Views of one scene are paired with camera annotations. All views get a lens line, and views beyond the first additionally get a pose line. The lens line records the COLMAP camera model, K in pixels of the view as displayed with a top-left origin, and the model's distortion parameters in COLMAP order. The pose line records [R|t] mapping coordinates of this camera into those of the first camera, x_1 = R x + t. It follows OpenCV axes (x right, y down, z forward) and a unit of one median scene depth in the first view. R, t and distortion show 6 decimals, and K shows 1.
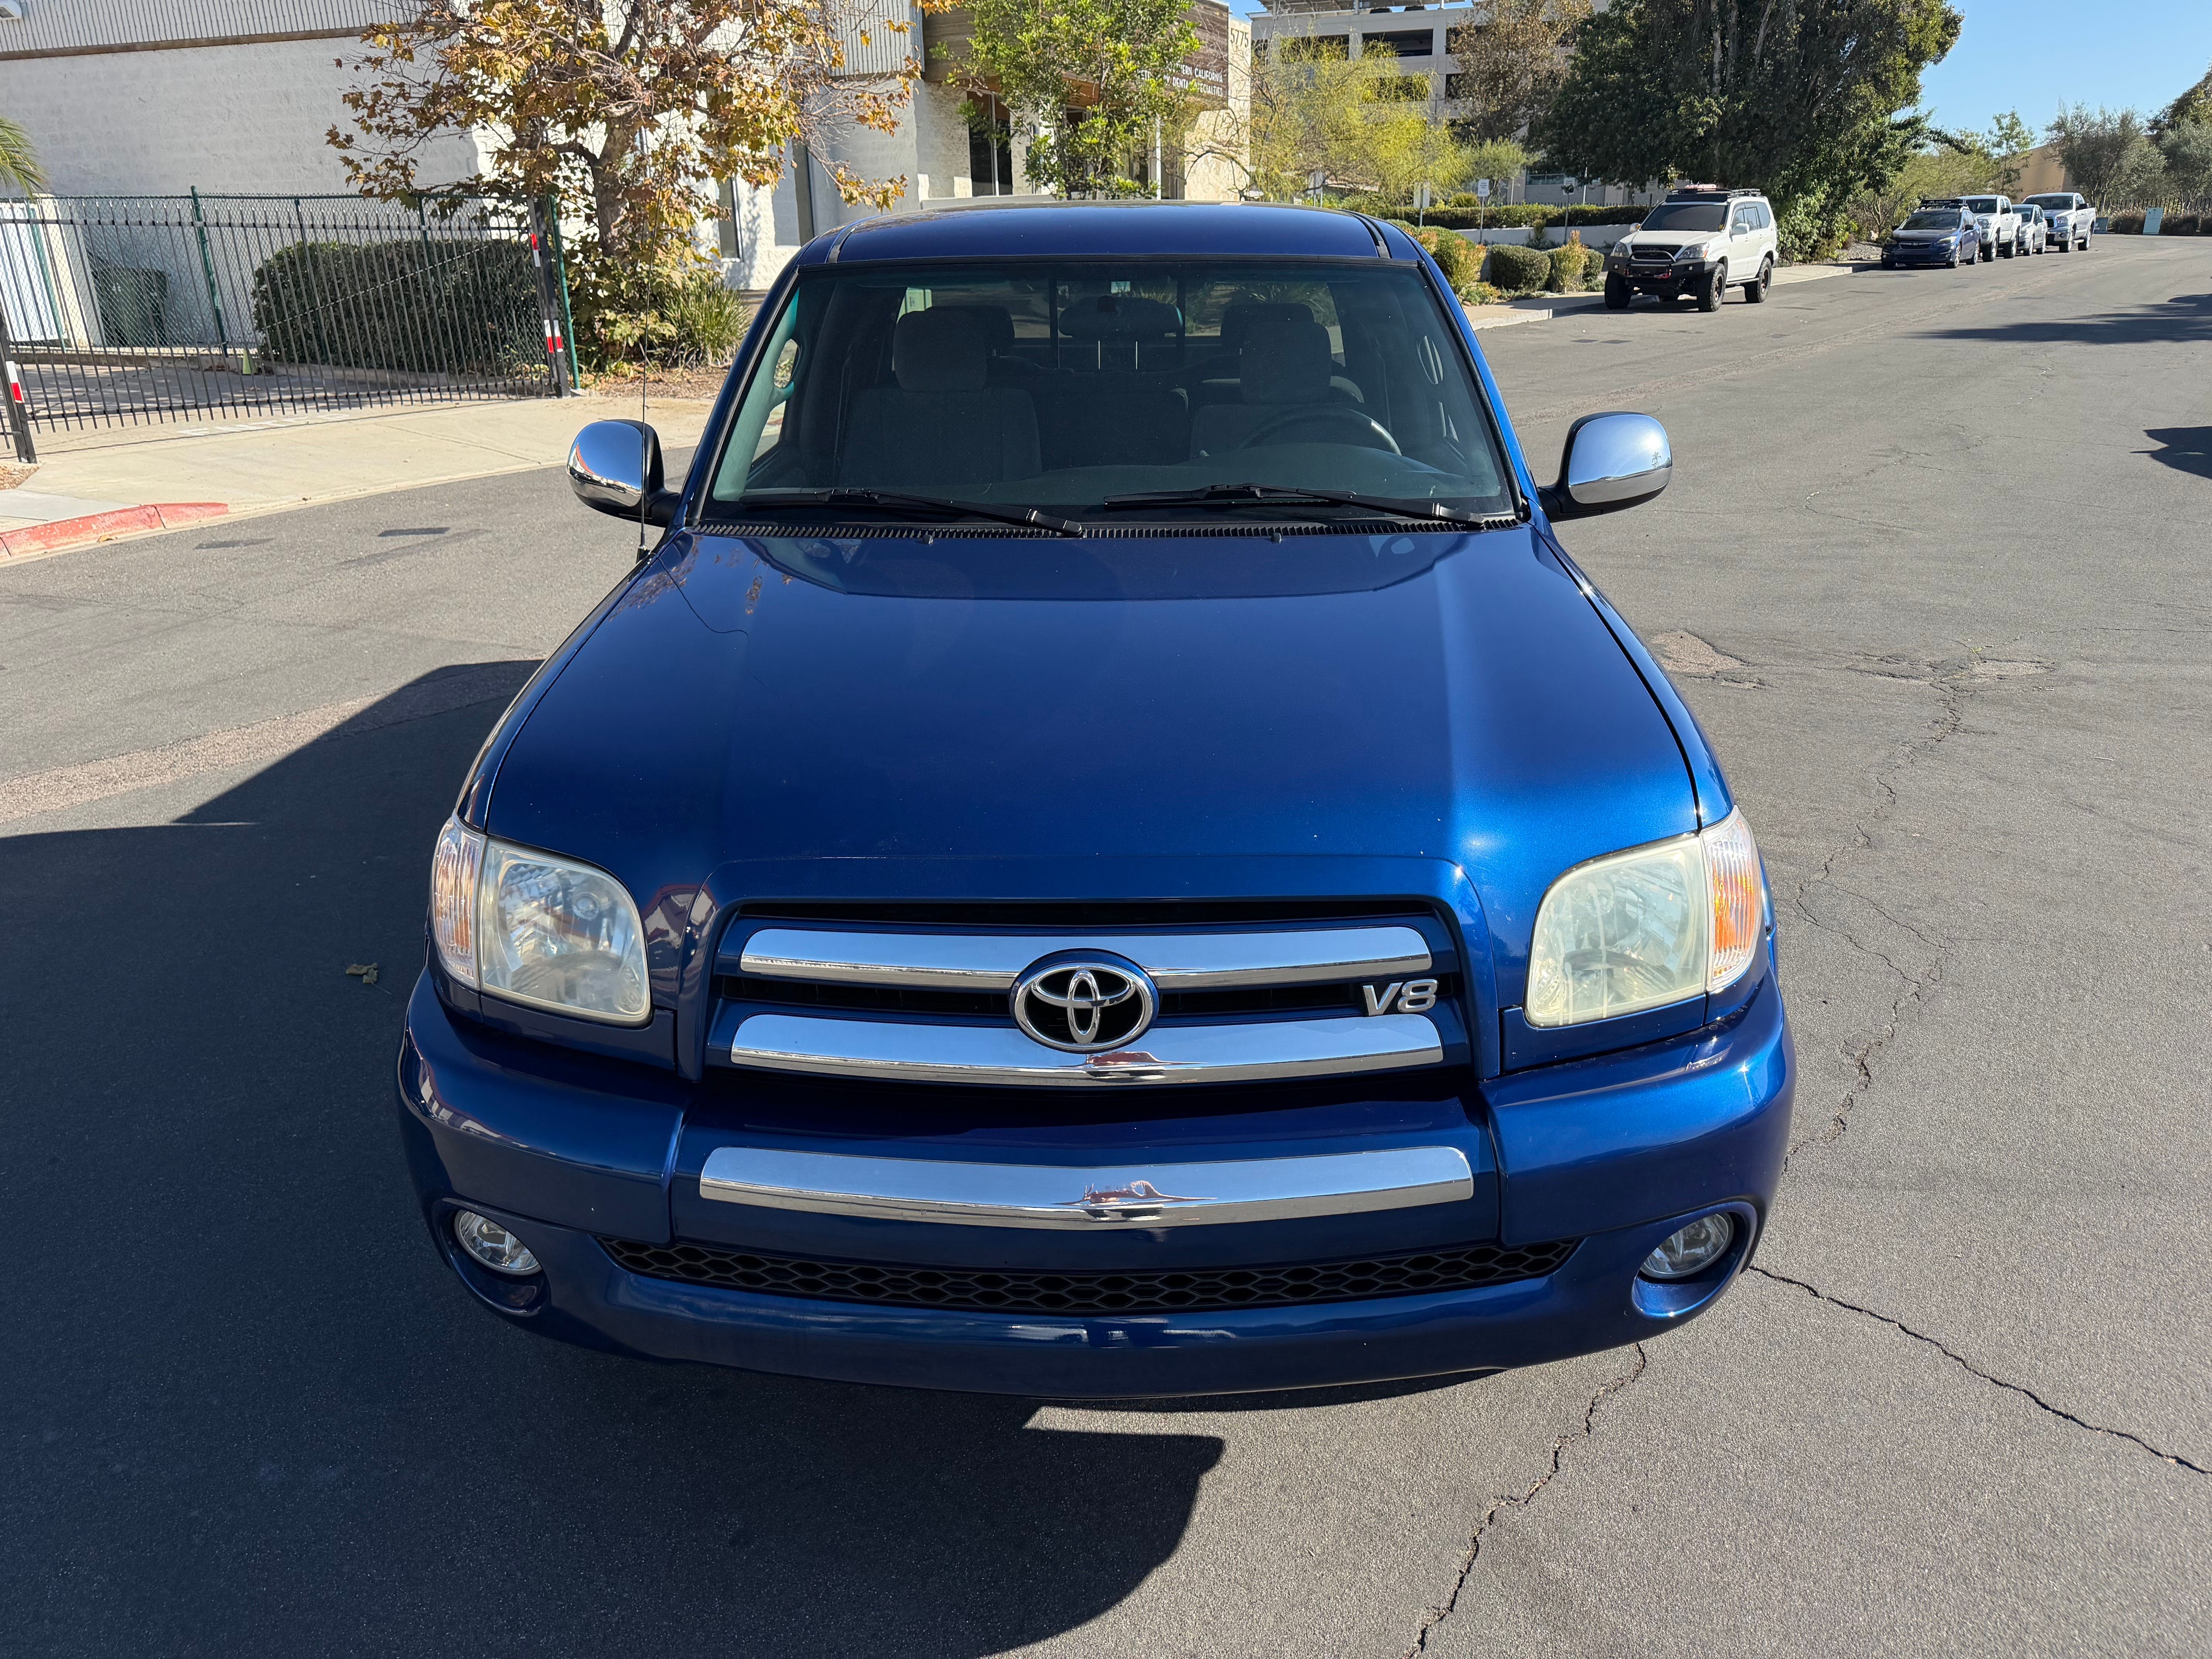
lens RADIAL K [[1582.9, 0, 1126.5], [0, 1582.9, 825.4], [0, 0, 1]] dist [0.010625, -0.020409]
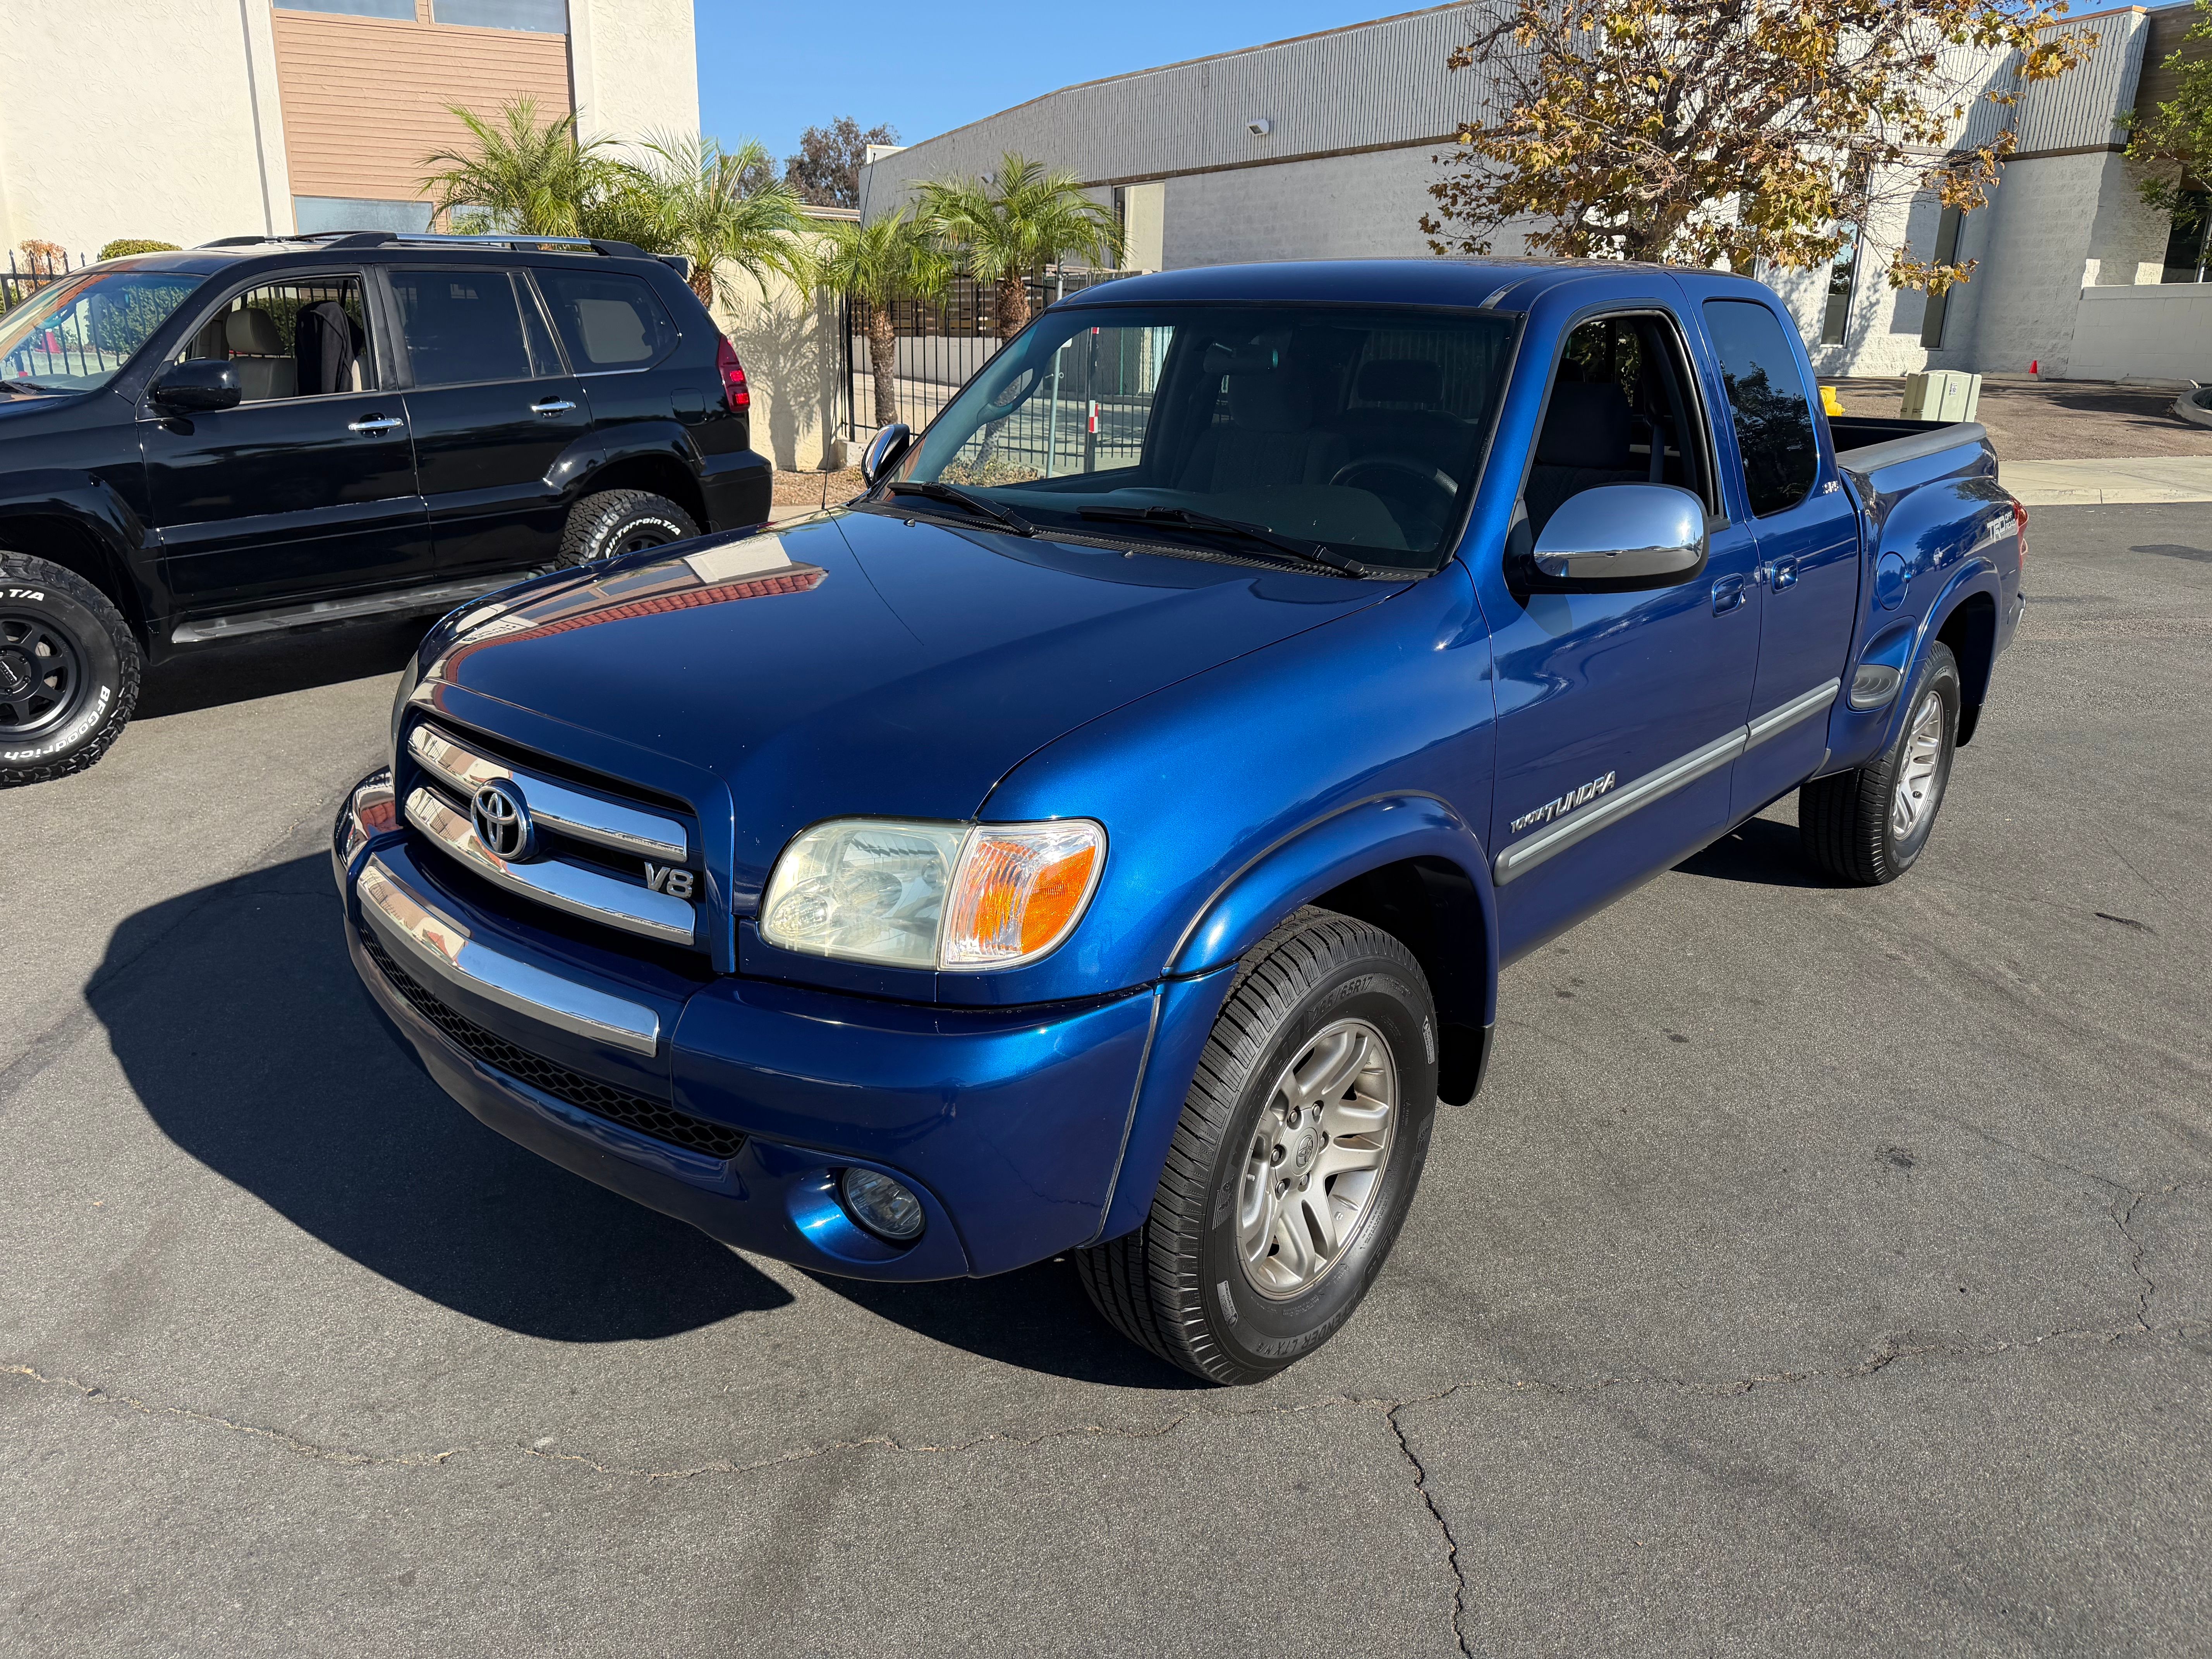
lens RADIAL K [[1582.9, 0, 1085.0], [0, 1582.9, 811.0], [0, 0, 1]] dist [0.010625, -0.020409]
pose [[0.751471, 0.215424, -0.623605, 0.884011], [-0.250341, 0.967609, 0.032589, -0.046434], [0.610426, 0.131624, 0.781060, 0.193823]]
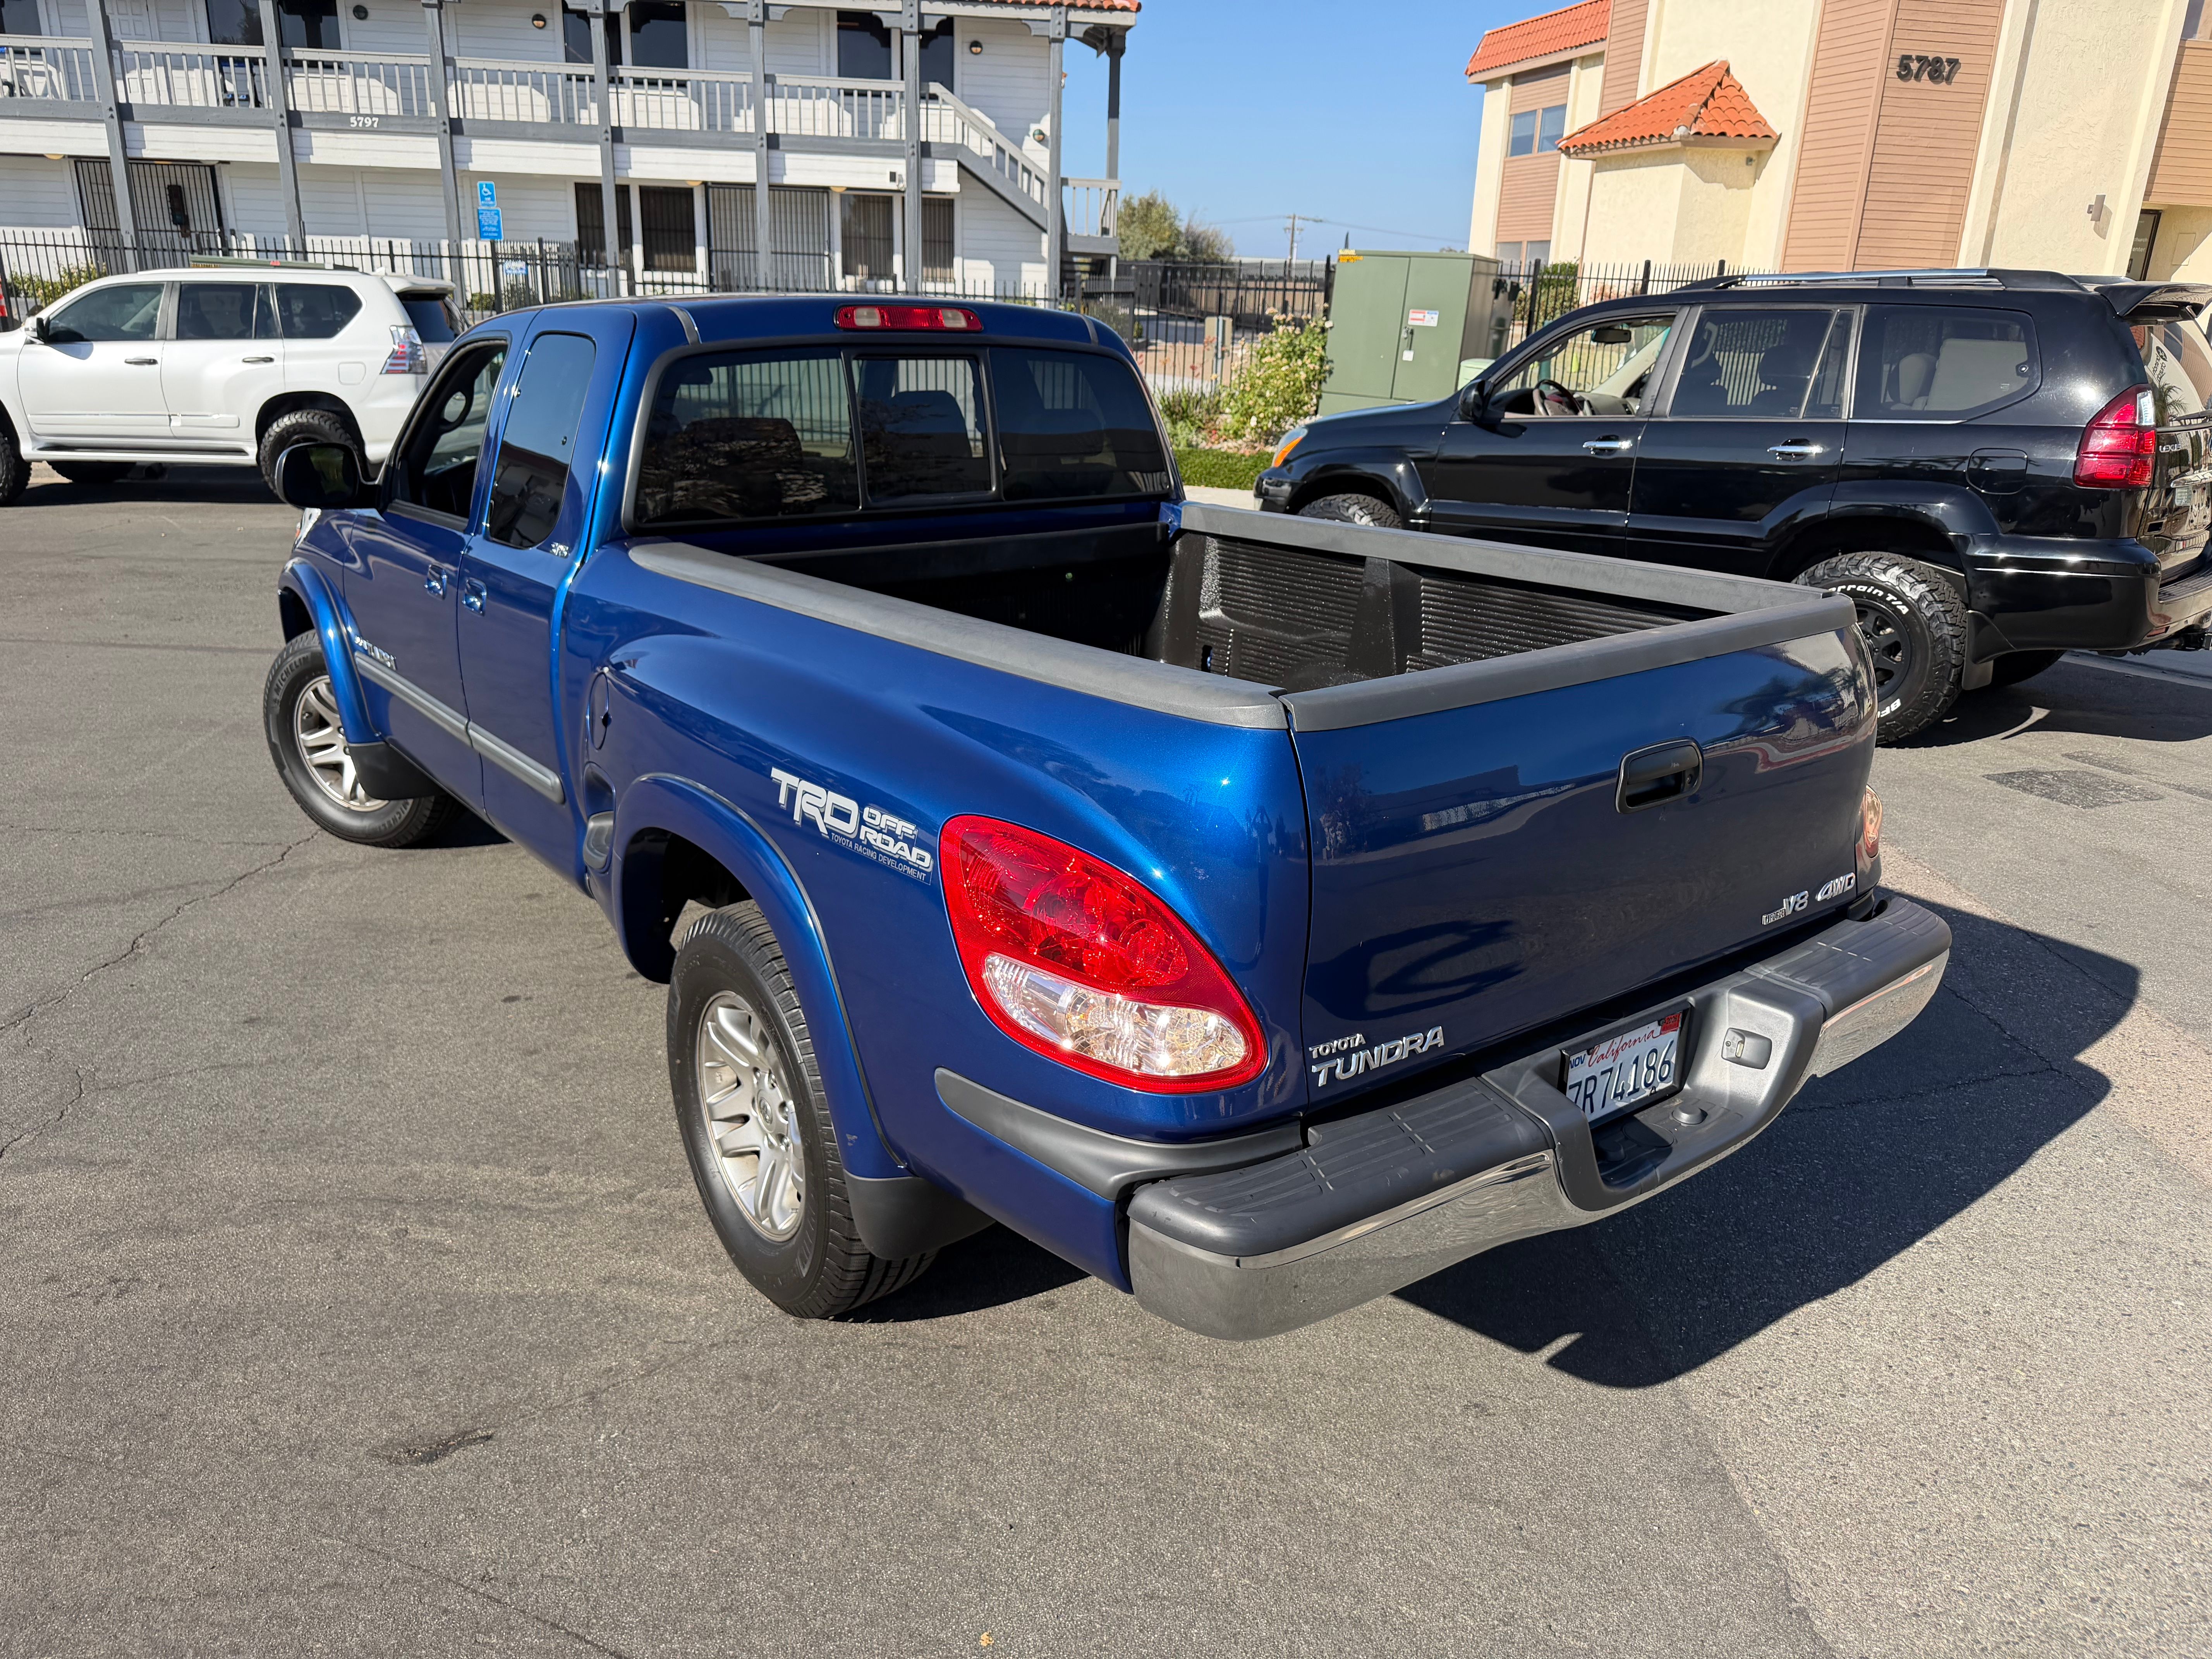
lens RADIAL K [[1582.9, 0, 1095.2], [0, 1582.9, 812.9], [0, 0, 1]] dist [0.010625, -0.020409]
pose [[-0.796542, 0.180711, -0.576944, 0.832629], [-0.214231, 0.807999, 0.548855, -1.429290], [0.565354, 0.560786, -0.604891, 3.799236]]
